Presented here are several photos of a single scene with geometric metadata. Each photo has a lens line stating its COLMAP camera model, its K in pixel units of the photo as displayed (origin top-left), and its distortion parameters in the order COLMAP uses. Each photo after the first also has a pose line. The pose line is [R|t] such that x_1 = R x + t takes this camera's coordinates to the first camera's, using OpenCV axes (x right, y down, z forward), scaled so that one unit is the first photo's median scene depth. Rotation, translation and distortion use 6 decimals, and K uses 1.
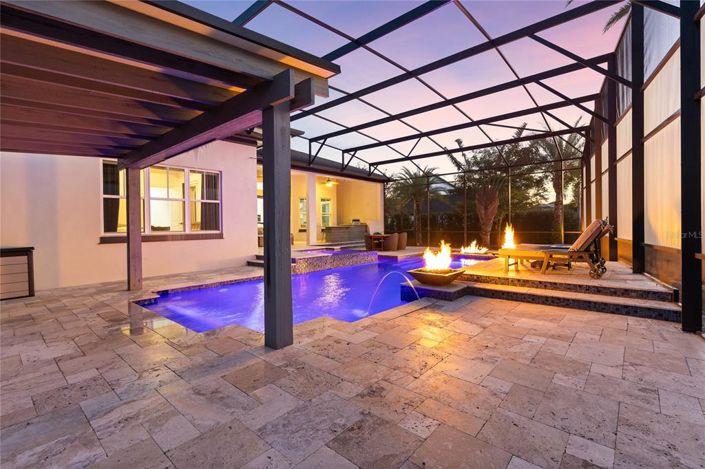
lens RADIAL K [[325.1, 0, 352.5], [0, 325.1, 234.5], [0, 0, 1]] dist [0.100016, -0.000106]
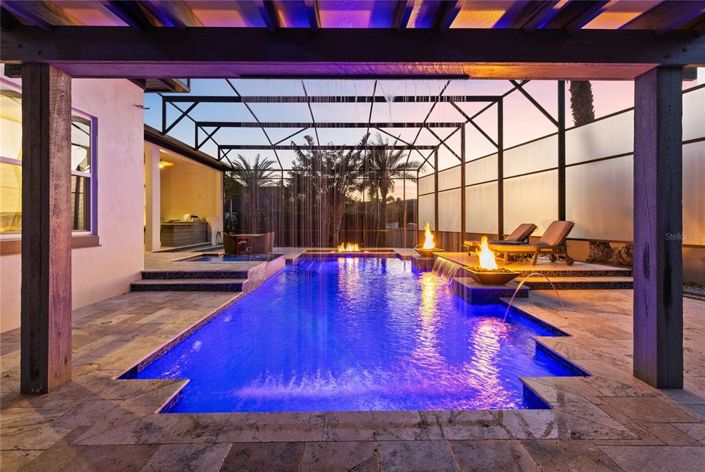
lens RADIAL K [[325.1, 0, 352.9], [0, 325.1, 220.4], [0, 0, 1]] dist [-0.020198, 0.000103]
pose [[0.758376, 0.010134, 0.651739, -0.267760], [0.012962, 0.999447, -0.030623, -0.004358], [-0.651689, 0.031671, 0.757825, 0.225415]]
